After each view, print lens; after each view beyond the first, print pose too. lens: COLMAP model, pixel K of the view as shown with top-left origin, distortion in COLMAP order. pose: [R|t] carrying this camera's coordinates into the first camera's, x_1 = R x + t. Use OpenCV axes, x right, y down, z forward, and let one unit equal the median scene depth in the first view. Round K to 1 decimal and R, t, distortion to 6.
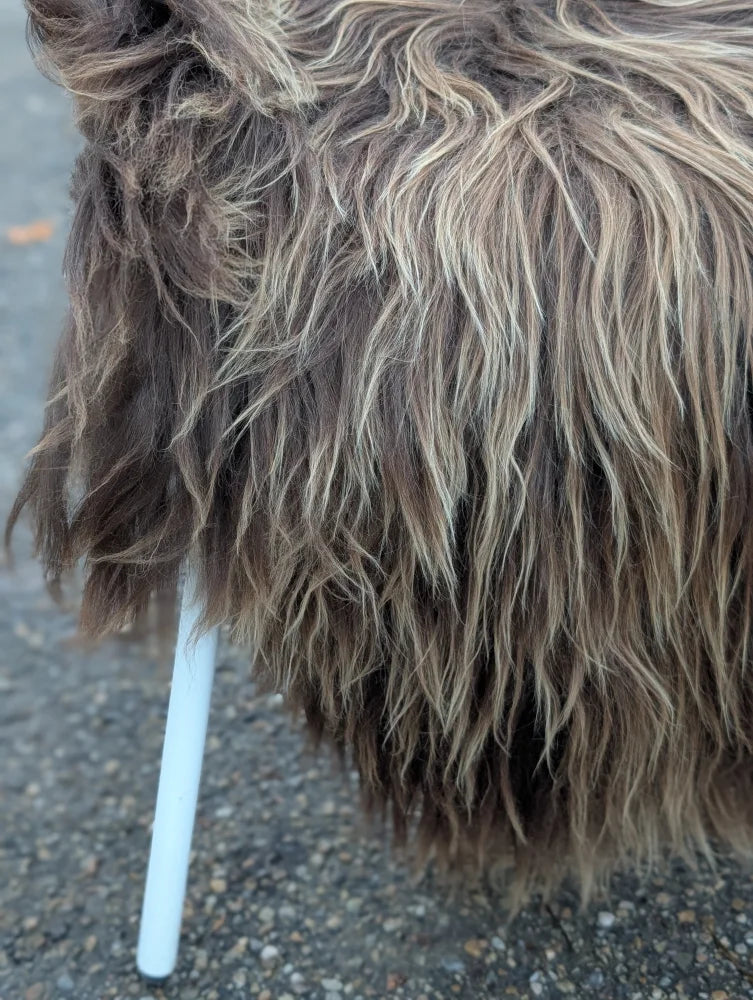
lens RADIAL K [[1463.1, 0, 364.4], [0, 1463.1, 502.9], [0, 0, 1]] dist [0.143812, -0.609423]
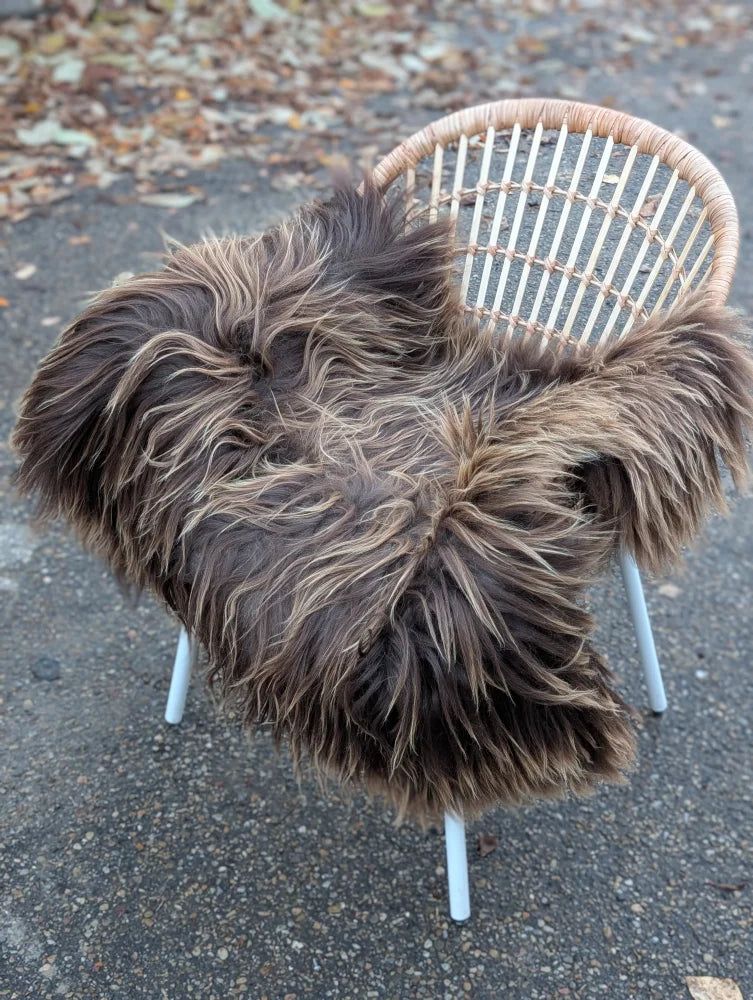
lens RADIAL K [[1460.3, 0, 375.9], [0, 1460.3, 489.4], [0, 0, 1]] dist [0.149427, -0.637956]
pose [[0.577055, 0.470670, -0.667441, 1.422617], [-0.426768, 0.870561, 0.244932, -0.711304], [0.696330, 0.143504, 0.703229, -0.477773]]
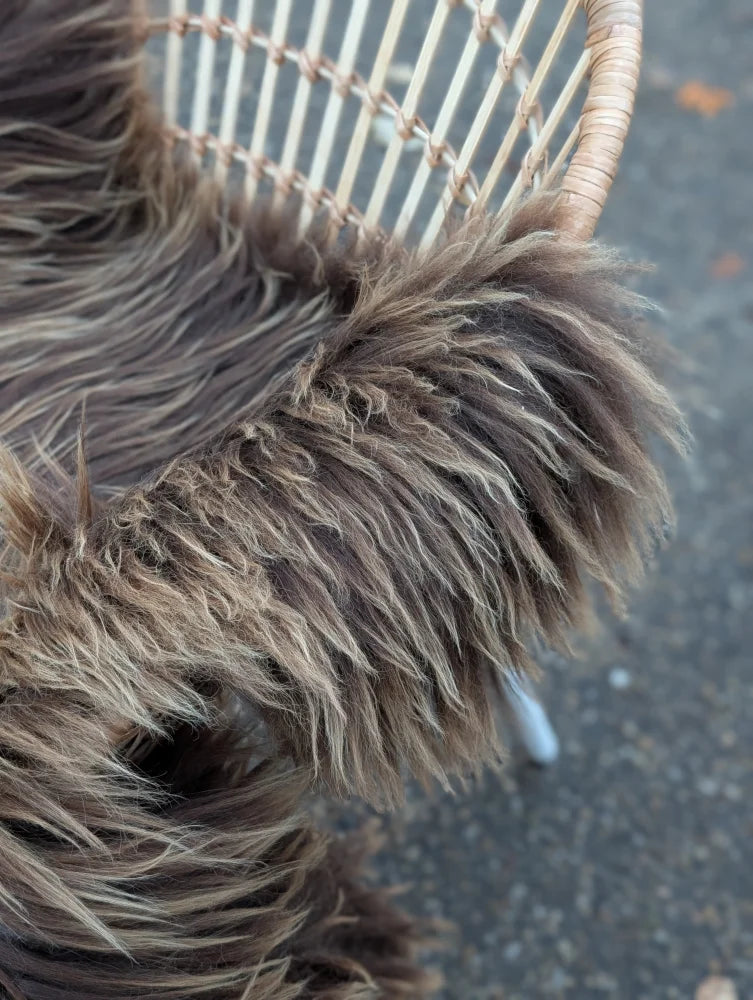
lens RADIAL K [[1472.1, 0, 374.4], [0, 1472.1, 476.4], [0, 0, 1]] dist [0.146689, -0.606765]
pose [[0.553450, 0.630746, -0.543923, 0.816931], [-0.407865, 0.774647, 0.483289, -0.899867], [0.726181, -0.045629, 0.685988, 0.410410]]
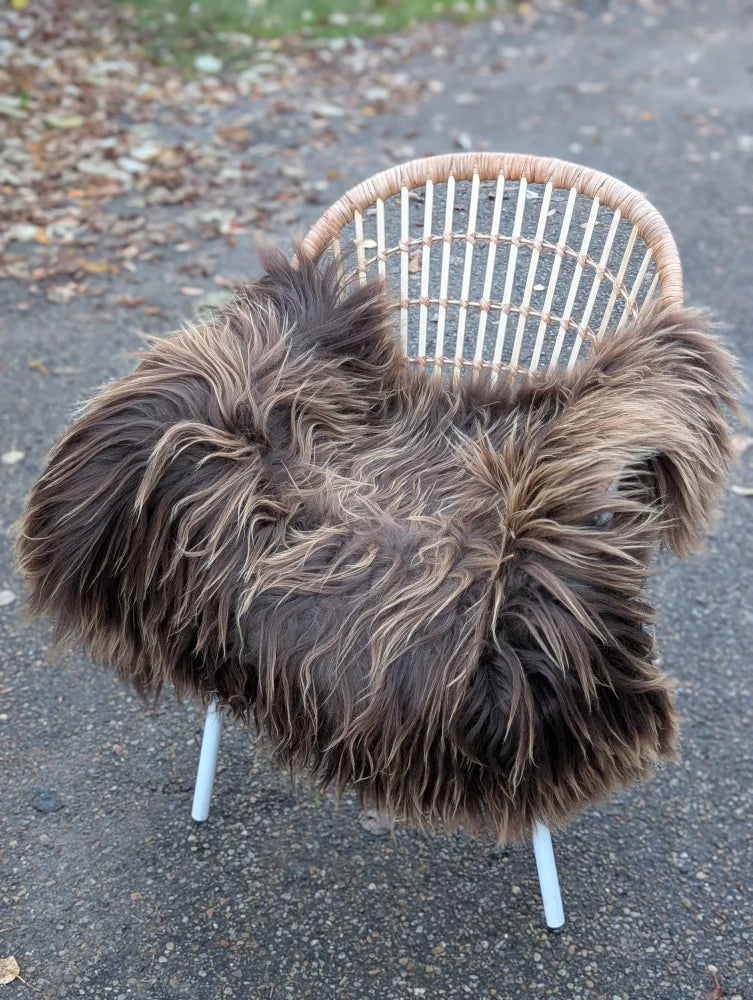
lens RADIAL K [[1463.2, 0, 376.5], [0, 1463.2, 500.0], [0, 0, 1]] dist [0.147907, -0.615949]
pose [[0.792938, 0.298687, -0.531070, 1.155940], [-0.282941, 0.952432, 0.113213, -0.501908], [0.539624, 0.060491, 0.839730, -0.833273]]
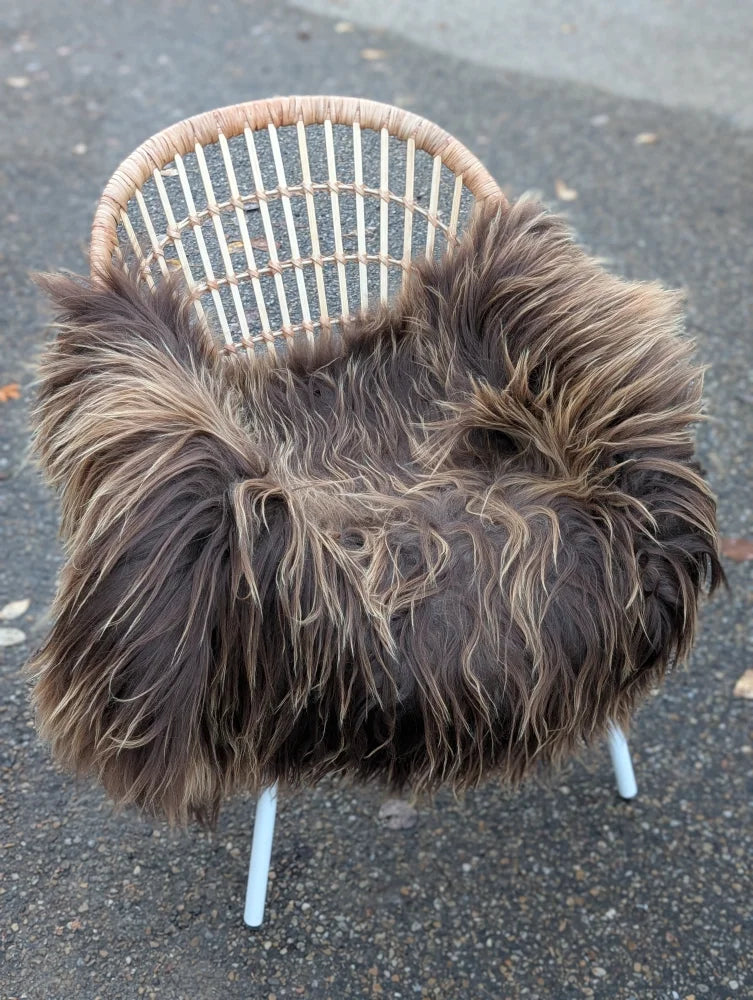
lens RADIAL K [[1463.2, 0, 376.5], [0, 1463.2, 500.0], [0, 0, 1]] dist [0.147907, -0.615949]
pose [[0.986376, -0.099514, 0.130996, -0.179273], [0.088596, 0.992287, 0.086704, -0.418632], [-0.138614, -0.073917, 0.987584, -0.978705]]
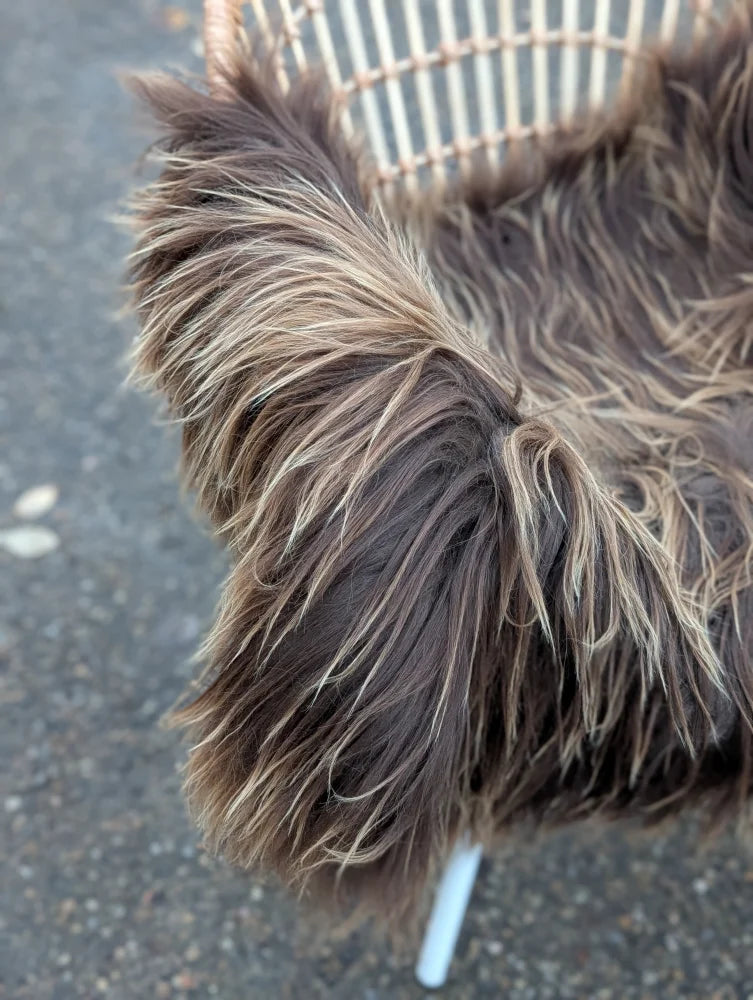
lens RADIAL K [[1479.0, 0, 361.2], [0, 1479.0, 496.4], [0, 0, 1]] dist [0.162670, -0.639735]
pose [[0.978023, -0.127764, 0.164767, -0.391961], [0.082400, 0.962773, 0.257446, -0.545419], [-0.191526, -0.238211, 0.952142, -0.317338]]
